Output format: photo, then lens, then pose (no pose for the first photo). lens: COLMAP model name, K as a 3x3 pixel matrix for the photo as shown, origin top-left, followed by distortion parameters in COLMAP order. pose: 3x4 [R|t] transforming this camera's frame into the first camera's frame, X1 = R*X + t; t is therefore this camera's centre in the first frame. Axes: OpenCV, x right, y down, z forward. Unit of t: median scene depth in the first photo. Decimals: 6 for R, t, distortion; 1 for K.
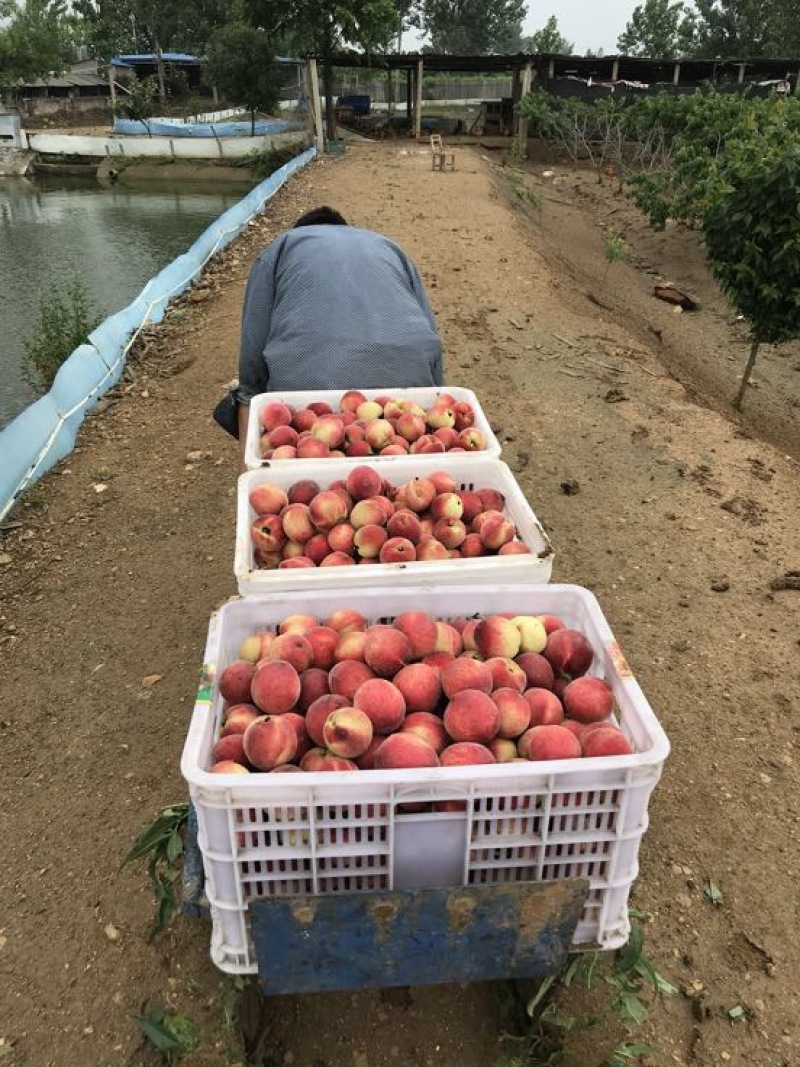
lens RADIAL K [[926.3, 0, 400.0], [0, 926.3, 533.5], [0, 0, 1]] dist [0.007645, 0.003830]
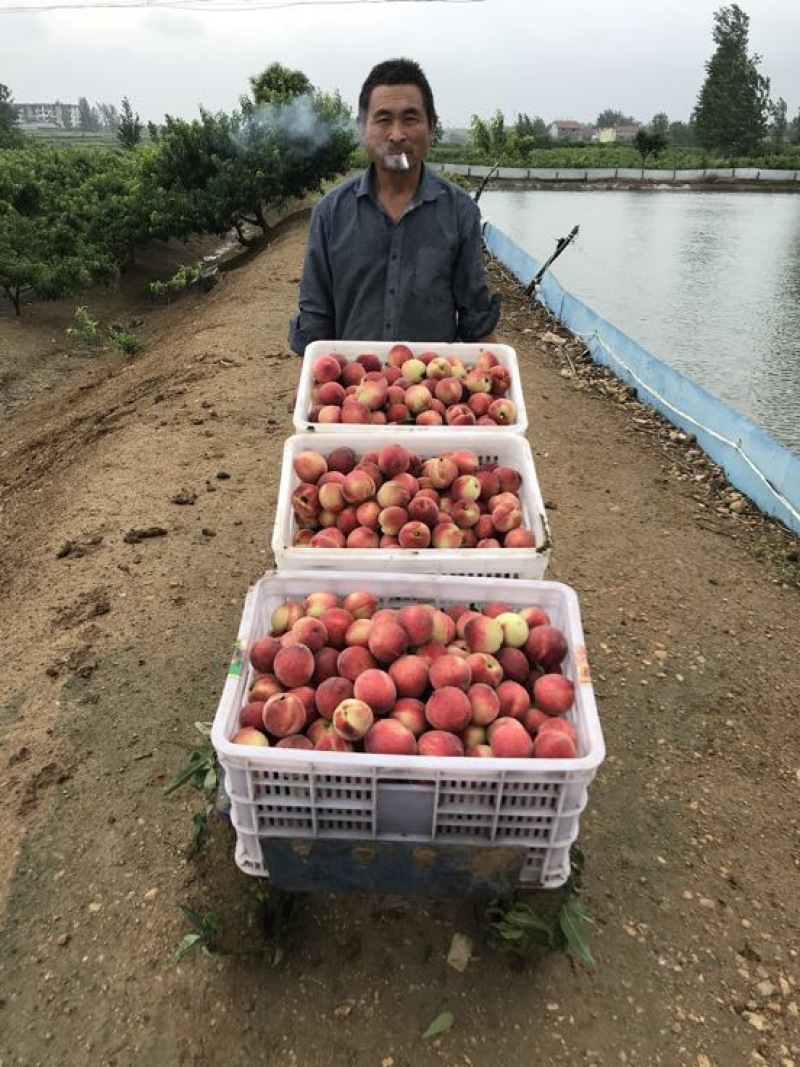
lens RADIAL K [[926.3, 0, 400.0], [0, 926.3, 533.5], [0, 0, 1]] dist [0.007645, 0.003830]
pose [[0.993499, 0.082945, -0.077970, 0.082401], [-0.066908, 0.979589, 0.189548, -0.235713], [0.092101, -0.183099, 0.978771, -0.145606]]
